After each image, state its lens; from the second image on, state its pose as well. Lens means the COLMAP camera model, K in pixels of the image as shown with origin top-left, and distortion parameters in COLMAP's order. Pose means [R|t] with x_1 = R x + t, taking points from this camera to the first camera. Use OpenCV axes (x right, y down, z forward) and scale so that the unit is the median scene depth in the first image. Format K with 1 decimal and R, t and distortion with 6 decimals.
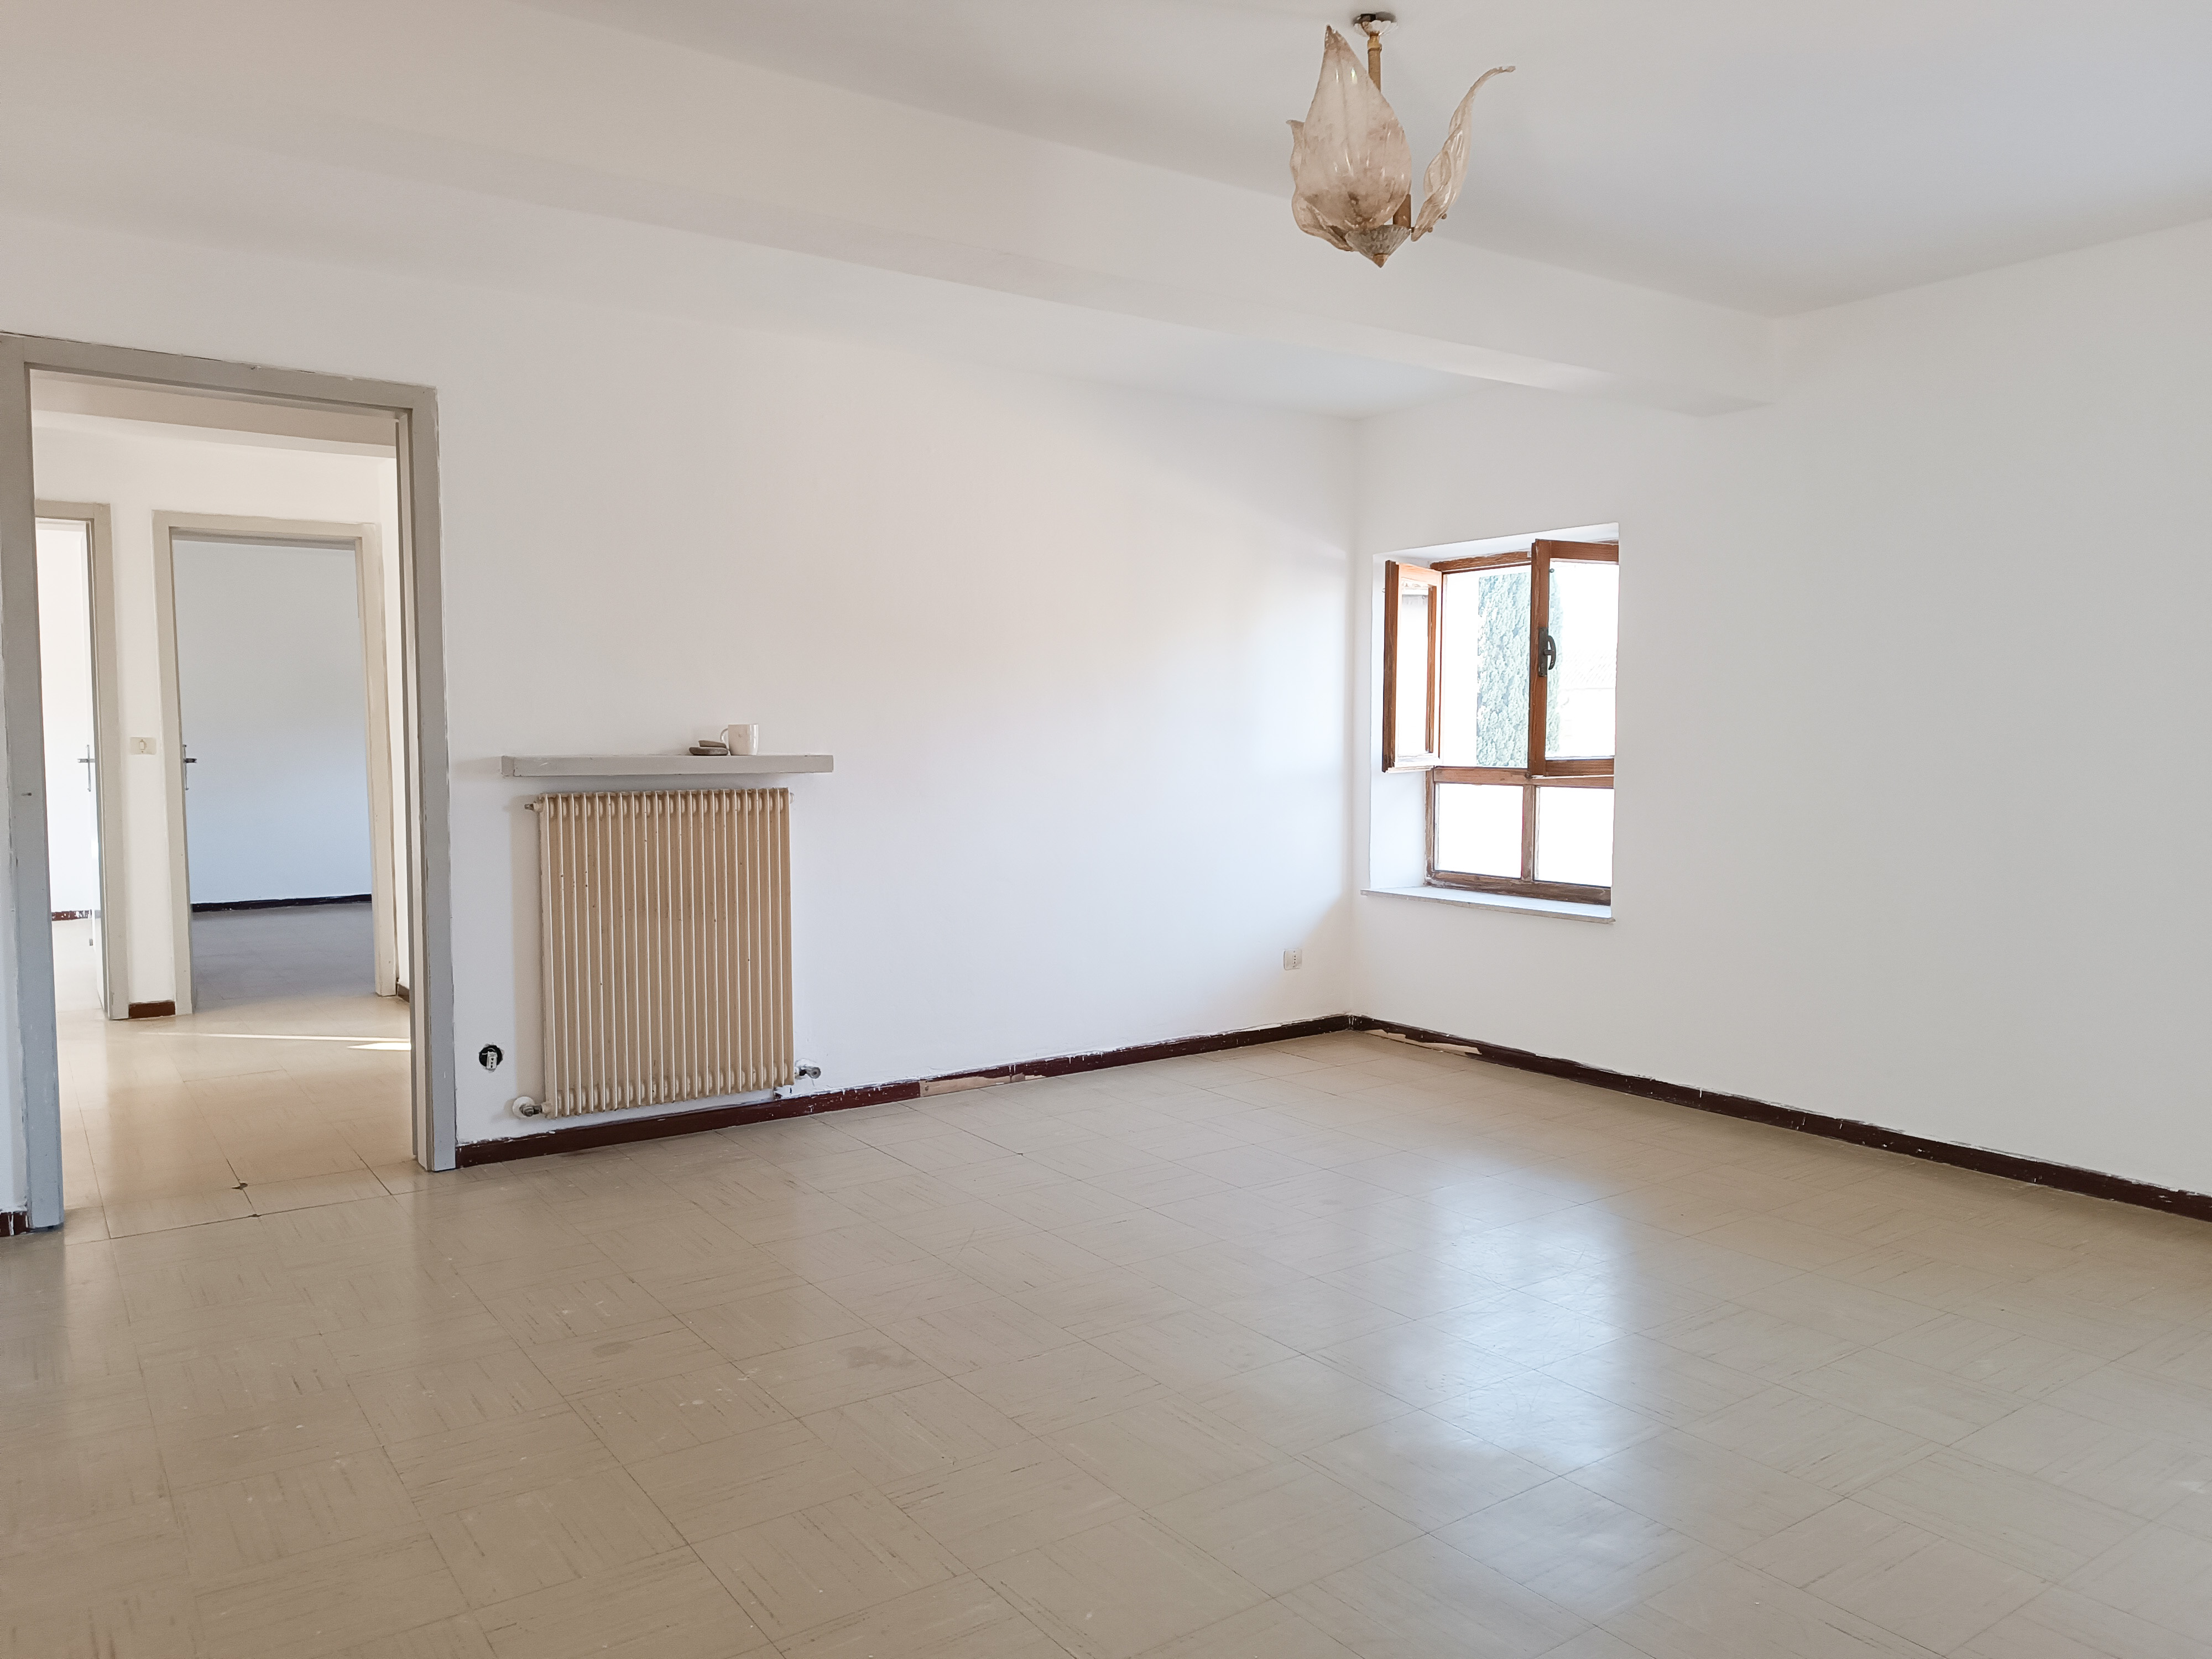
lens RADIAL K [[1580.2, 0, 1106.0], [0, 1580.2, 829.5], [0, 0, 1]] dist [0.001275, -0.000045]
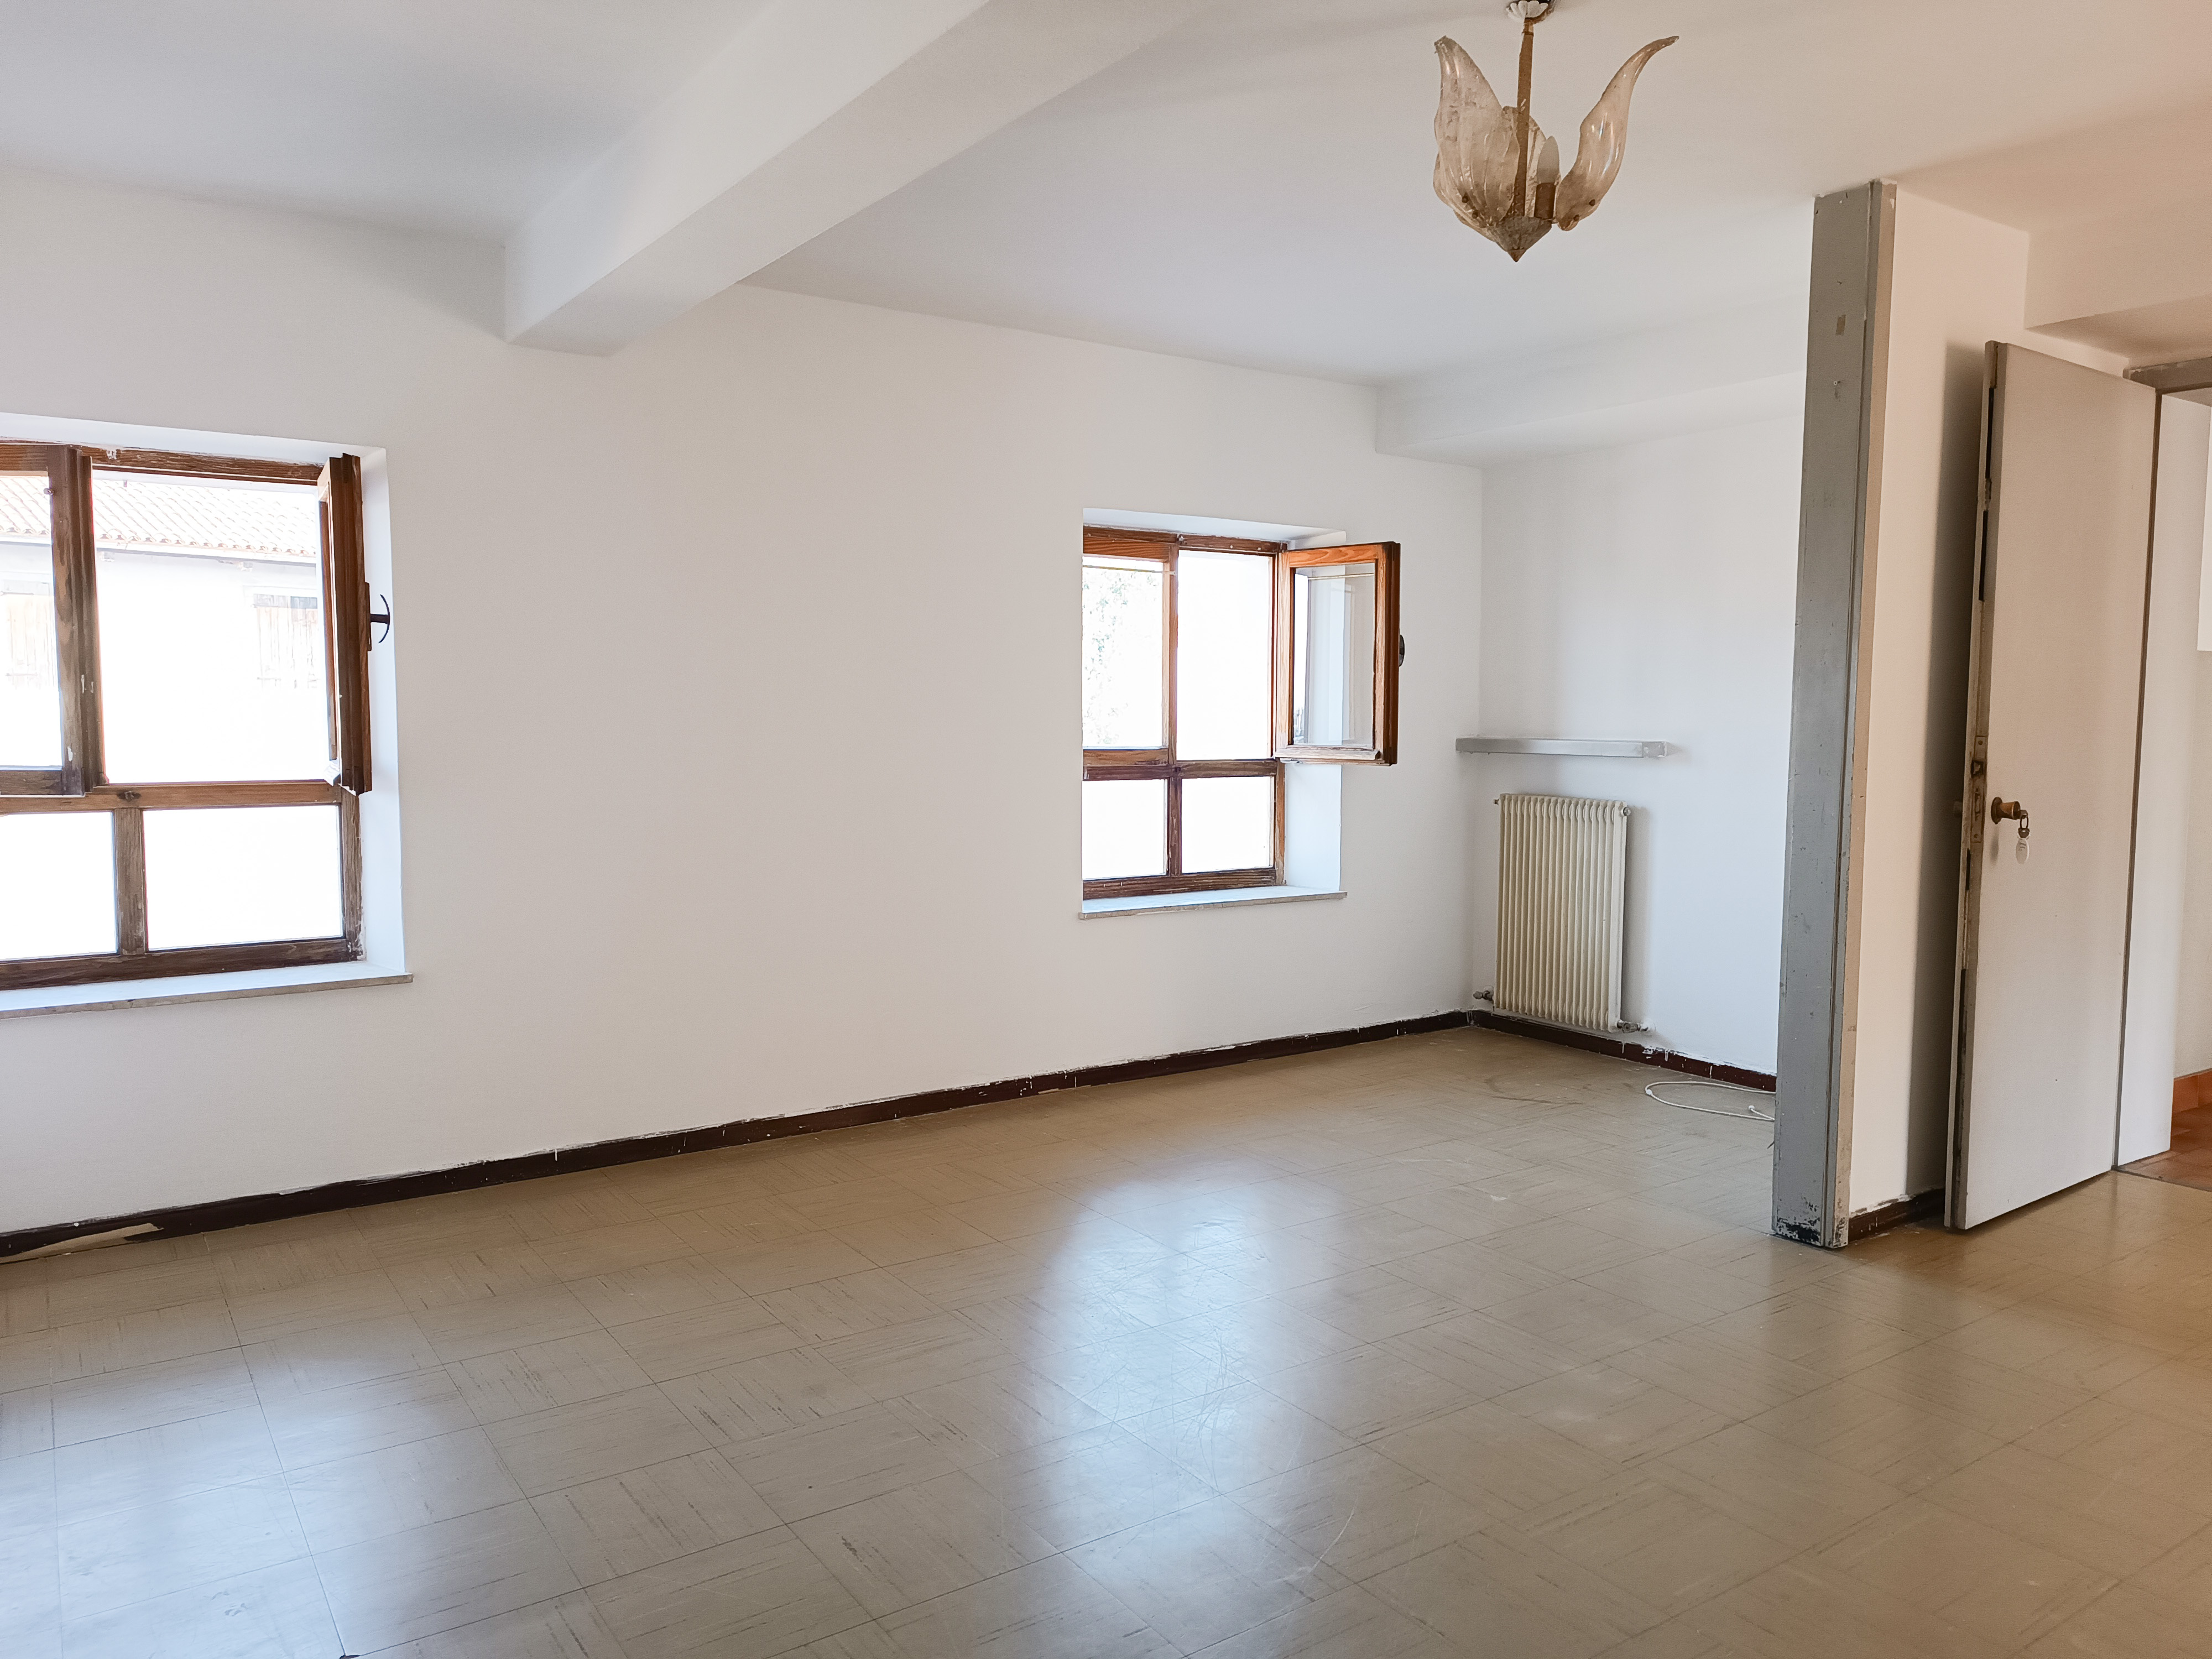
lens RADIAL K [[1580.2, 0, 1106.0], [0, 1580.2, 829.5], [0, 0, 1]] dist [0.001275, -0.000045]
pose [[-0.048482, -0.078929, 0.995701, -0.977683], [0.067697, 0.994321, 0.082116, -0.110327], [-0.996527, 0.071387, -0.042864, 1.519372]]
